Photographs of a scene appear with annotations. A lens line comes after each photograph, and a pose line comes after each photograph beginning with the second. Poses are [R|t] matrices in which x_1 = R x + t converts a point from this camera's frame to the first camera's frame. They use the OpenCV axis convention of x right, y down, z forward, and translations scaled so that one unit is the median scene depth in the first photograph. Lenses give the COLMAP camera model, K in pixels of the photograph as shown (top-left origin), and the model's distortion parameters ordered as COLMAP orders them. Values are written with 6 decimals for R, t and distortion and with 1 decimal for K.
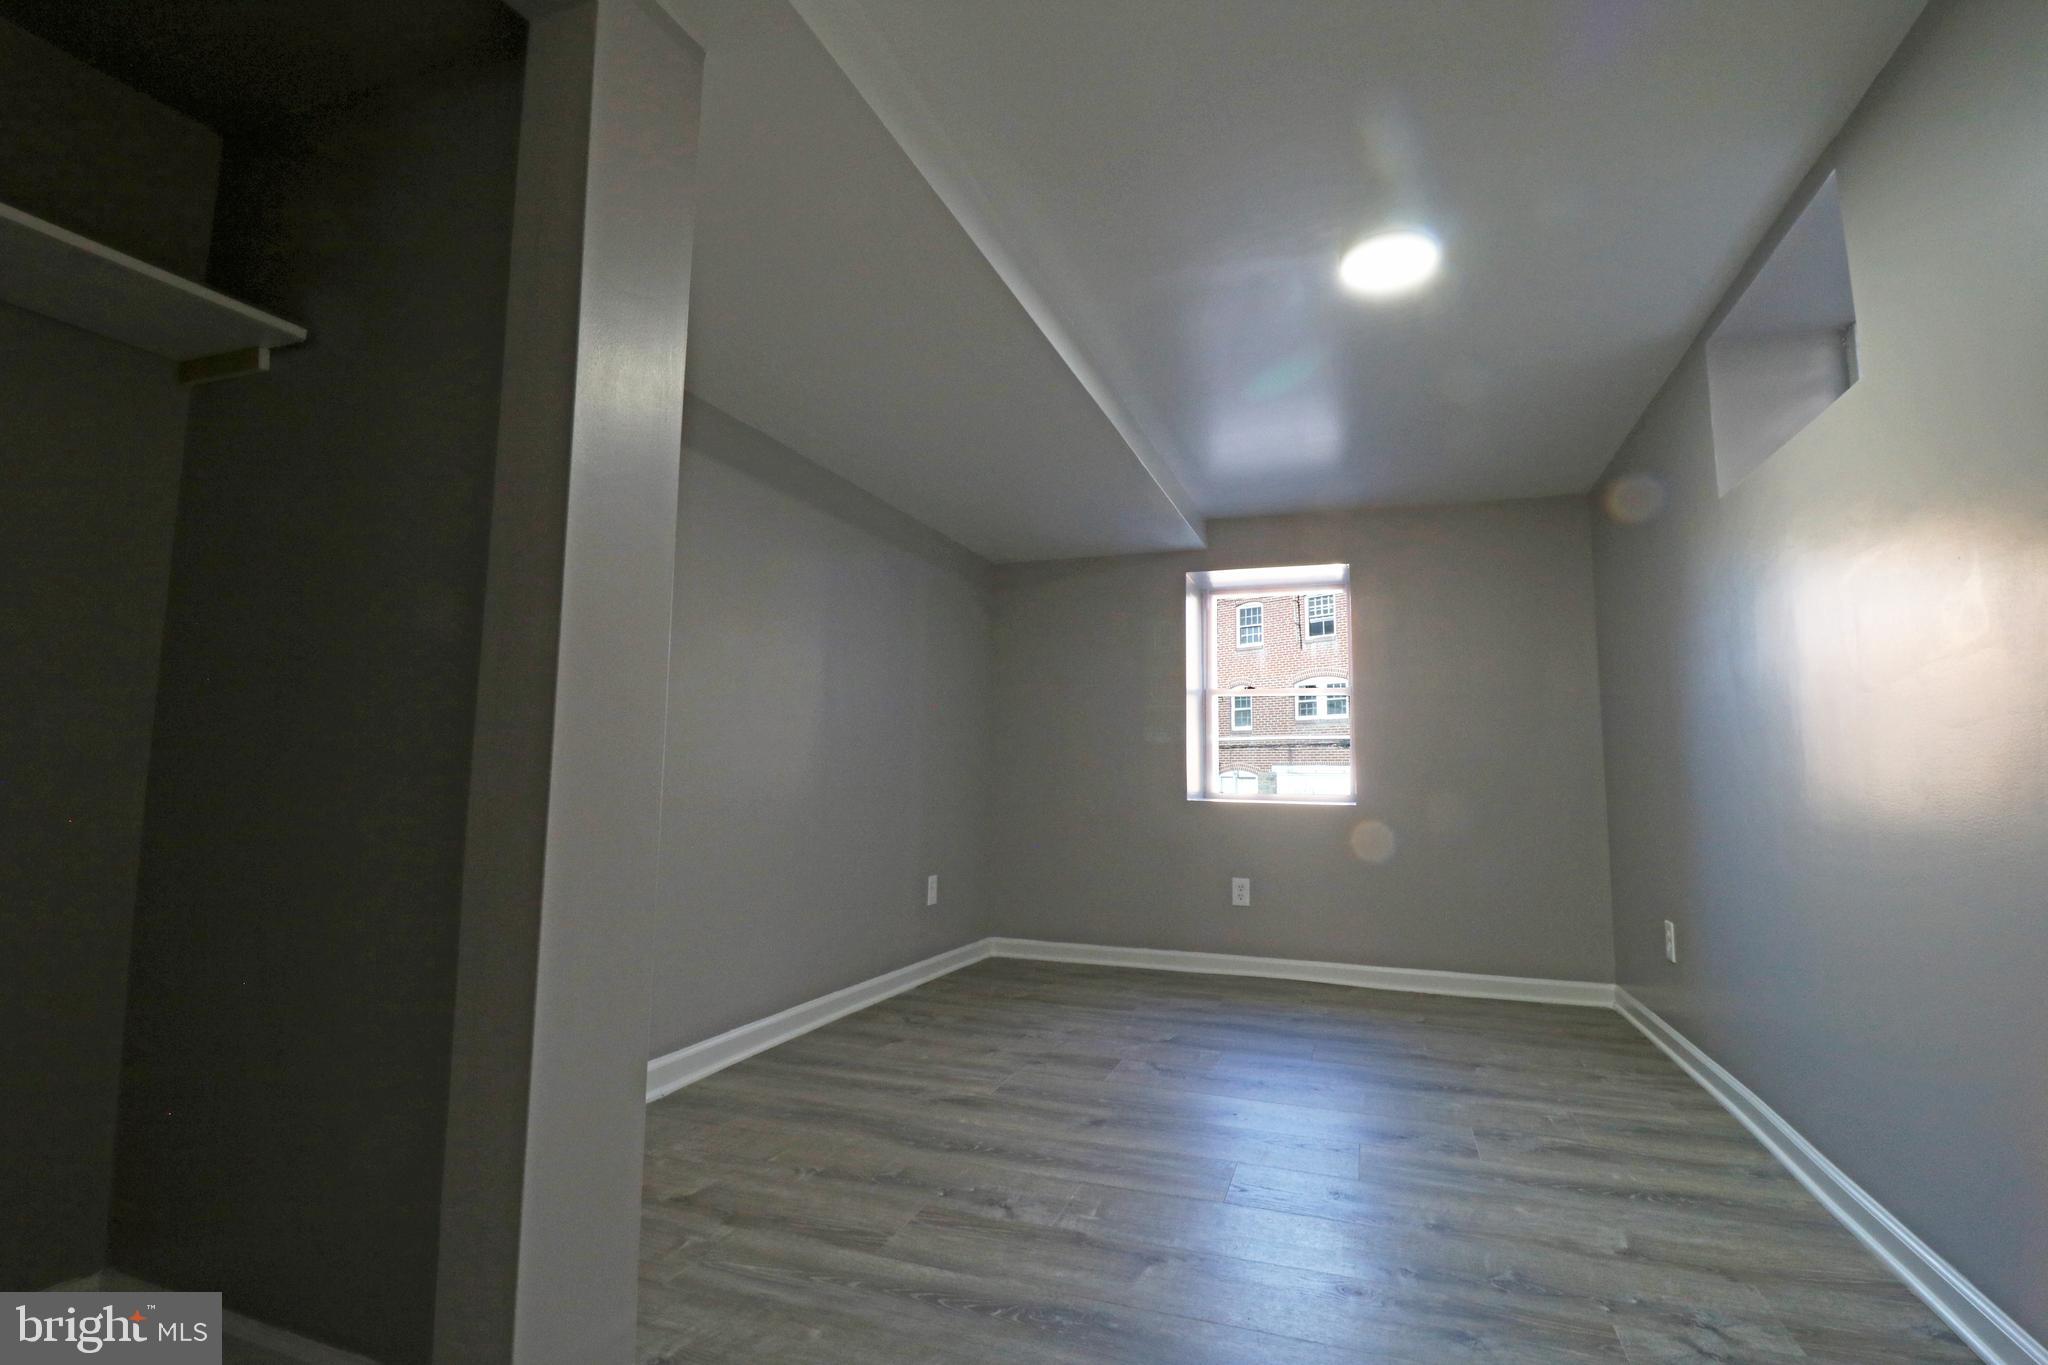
lens RADIAL K [[949.7, 0, 1034.2], [0, 949.7, 670.8], [0, 0, 1]] dist [0.002729, -0.015393]
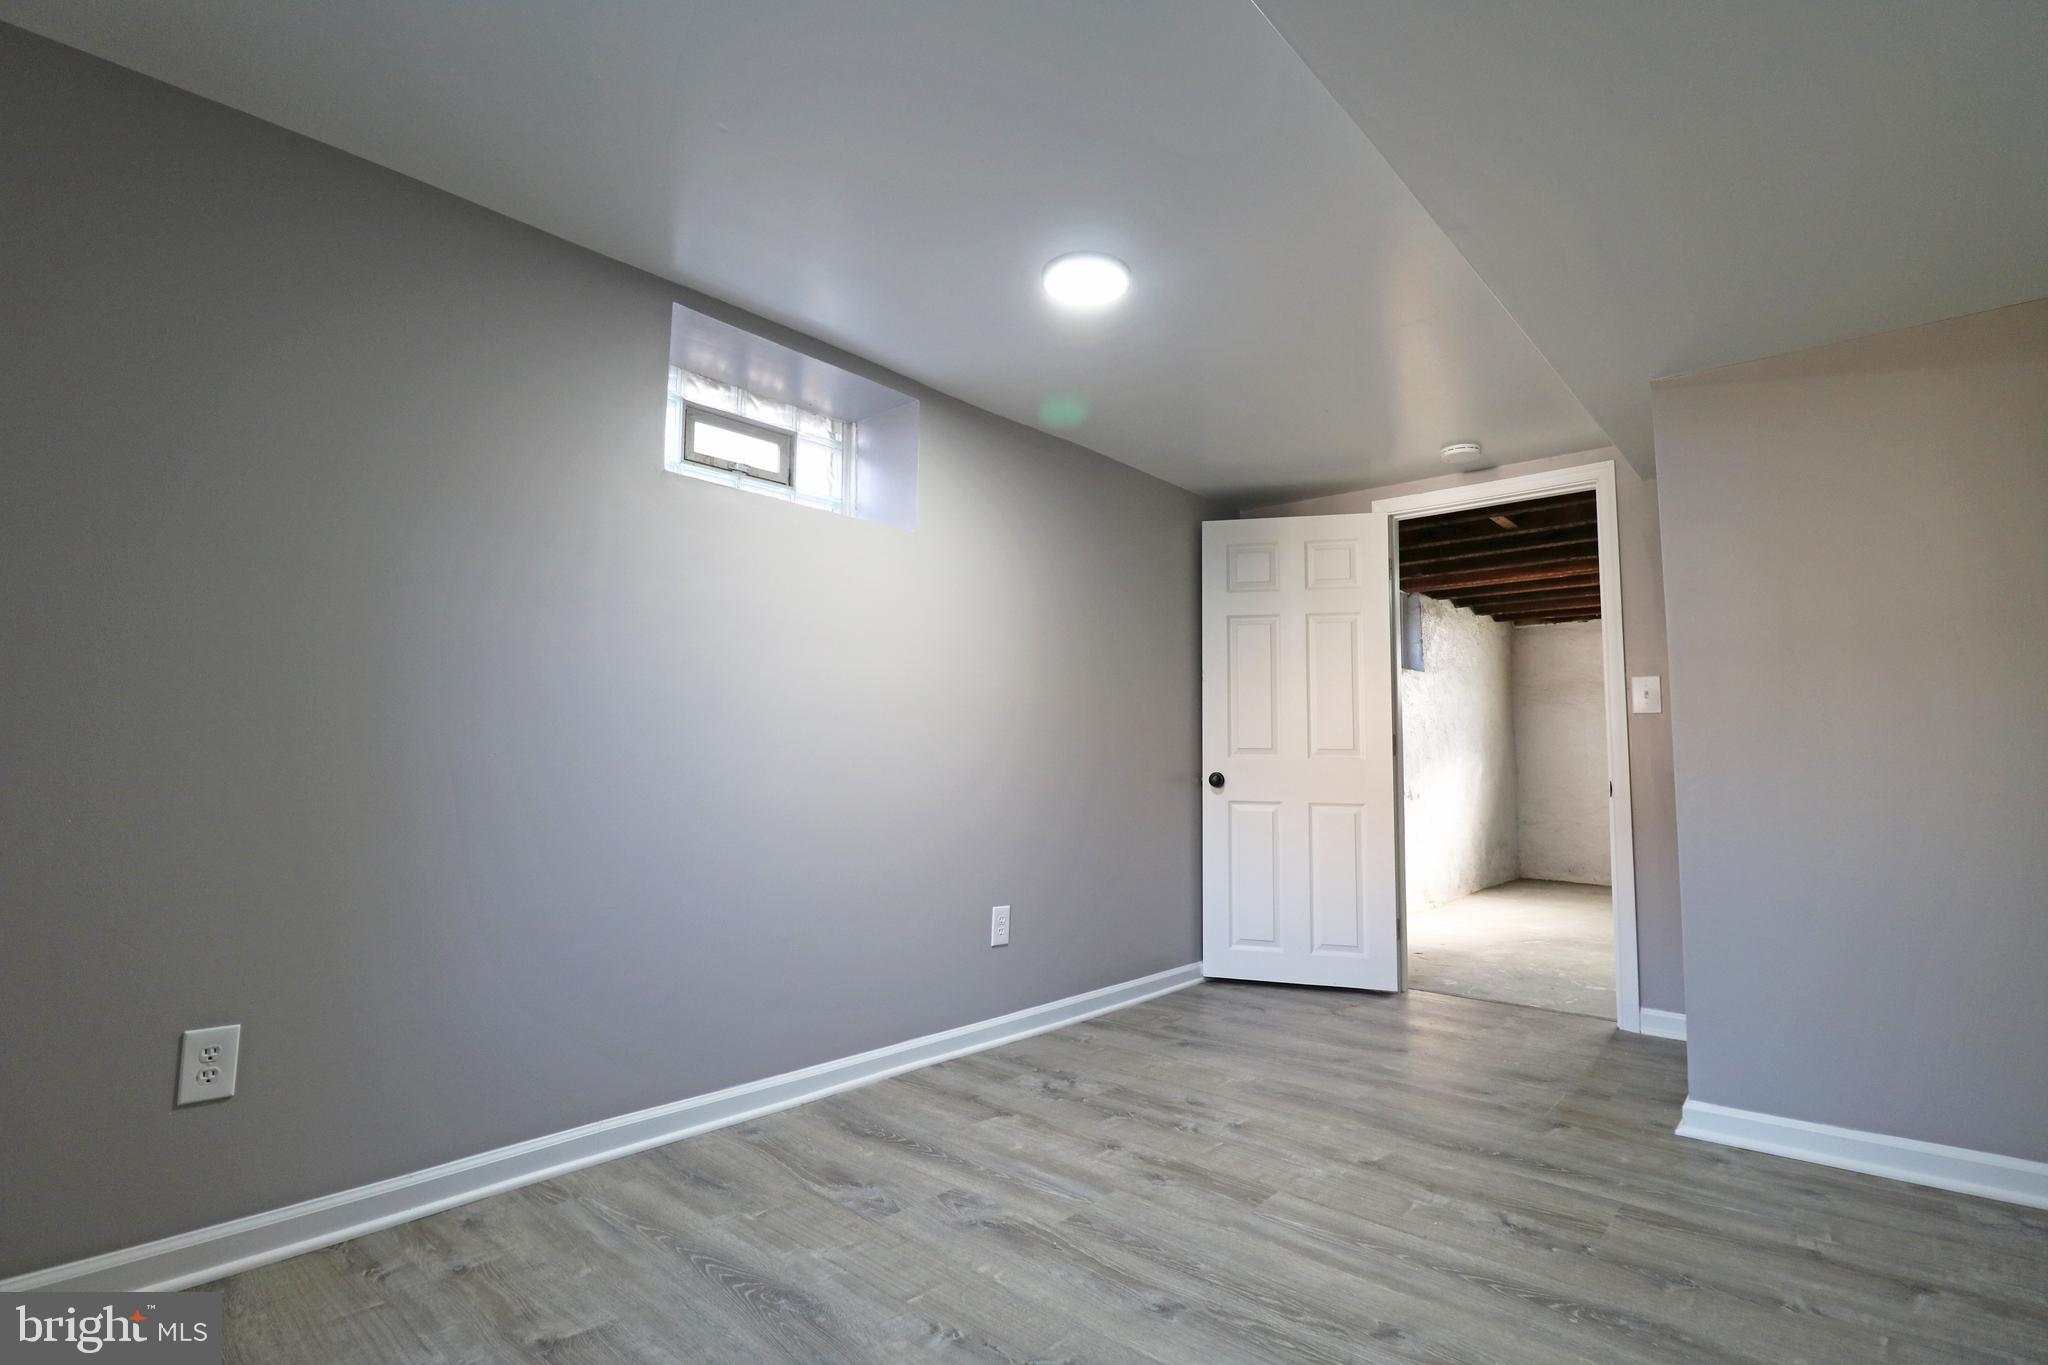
lens RADIAL K [[949.7, 0, 1034.2], [0, 949.7, 670.8], [0, 0, 1]] dist [0.002729, -0.015393]
pose [[-0.928808, 0.010629, 0.370408, 0.058014], [-0.066370, 0.978653, -0.194508, 0.224831], [-0.364568, -0.205244, -0.908276, 2.189563]]
